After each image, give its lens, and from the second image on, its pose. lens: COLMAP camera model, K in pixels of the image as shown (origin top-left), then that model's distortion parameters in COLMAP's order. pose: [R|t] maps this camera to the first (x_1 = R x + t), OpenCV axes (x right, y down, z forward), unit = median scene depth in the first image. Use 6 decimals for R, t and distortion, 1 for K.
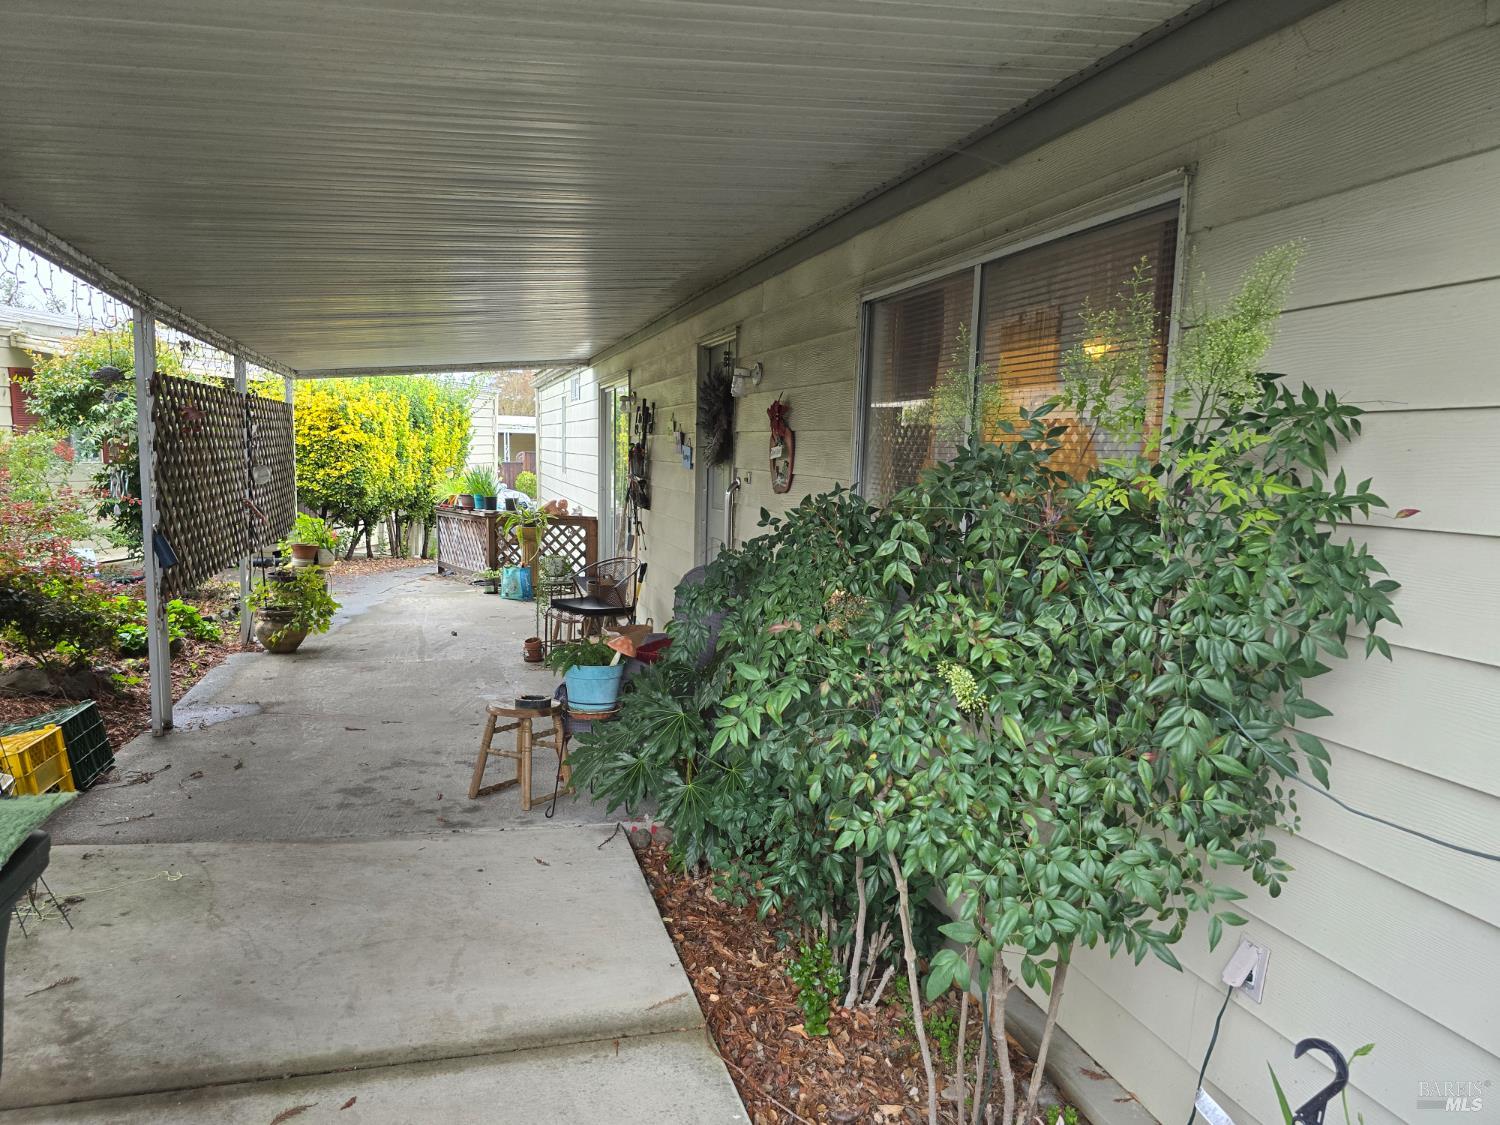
lens RADIAL K [[1010.3, 0, 749.0], [0, 1010.3, 561.5], [0, 0, 1]] dist [0.024806, -0.003300]
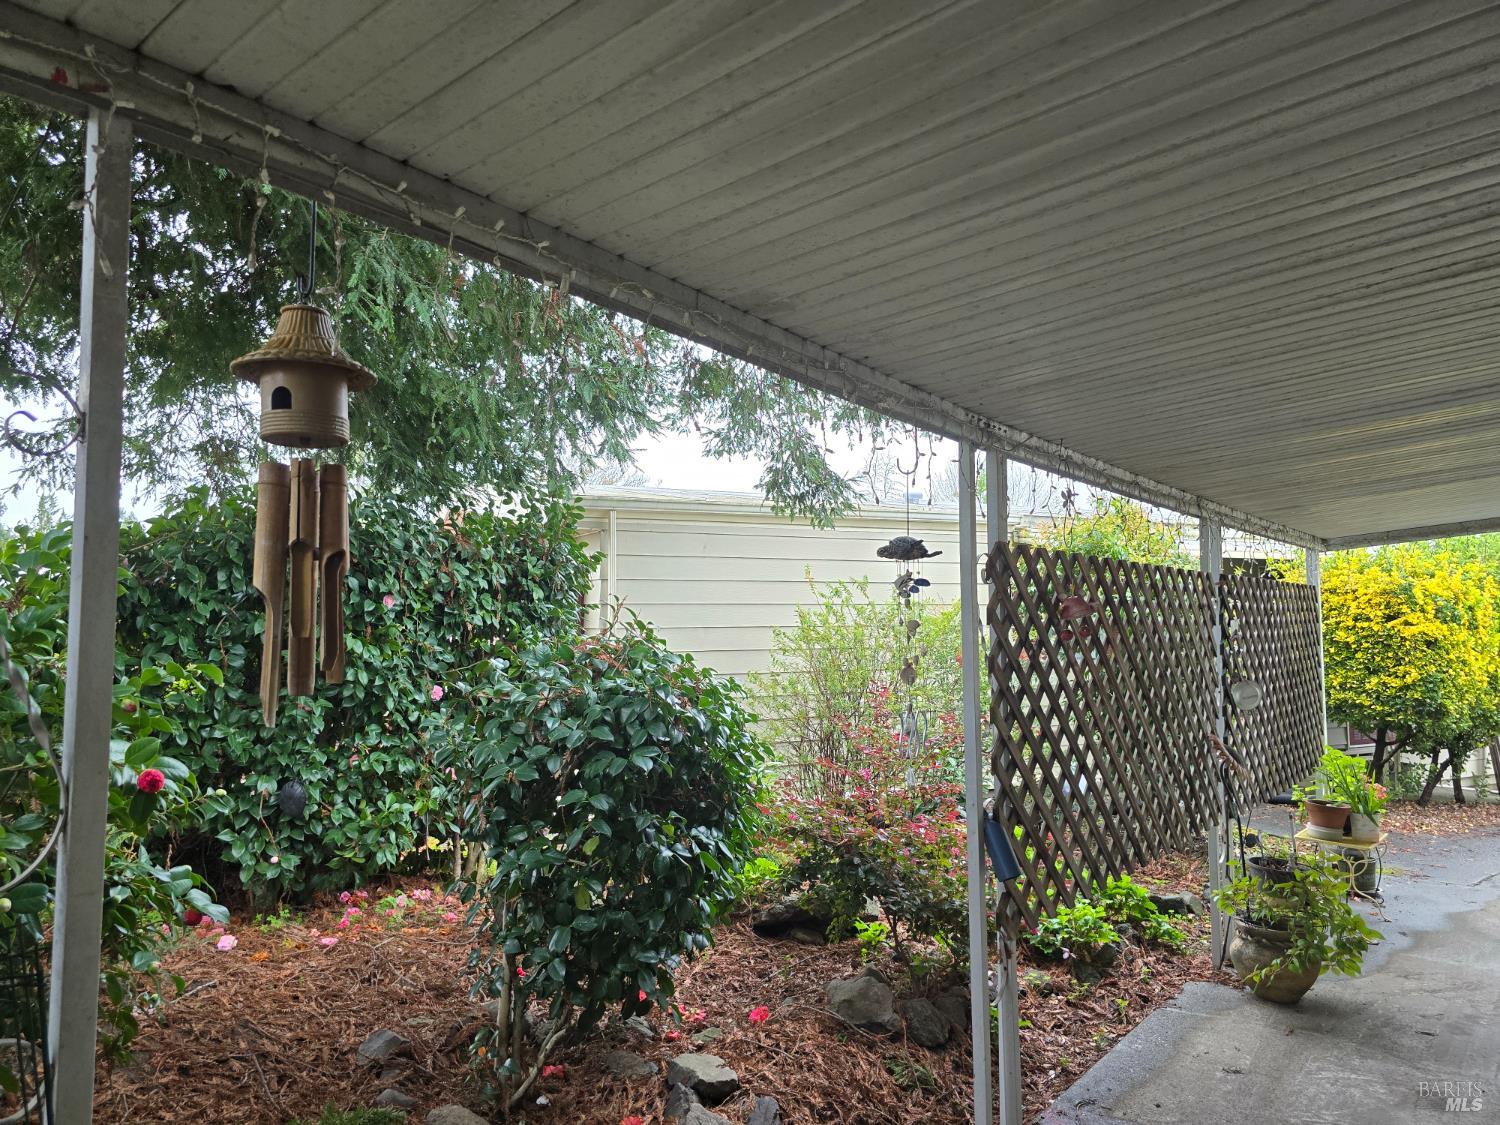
lens RADIAL K [[1010.3, 0, 749.9], [0, 1010.3, 556.5], [0, 0, 1]] dist [0.024806, -0.003300]
pose [[0.564761, -0.077780, -0.821581, -0.077335], [-0.078655, 0.985943, -0.147409, -0.034267], [0.821498, 0.147872, 0.550704, 0.241077]]
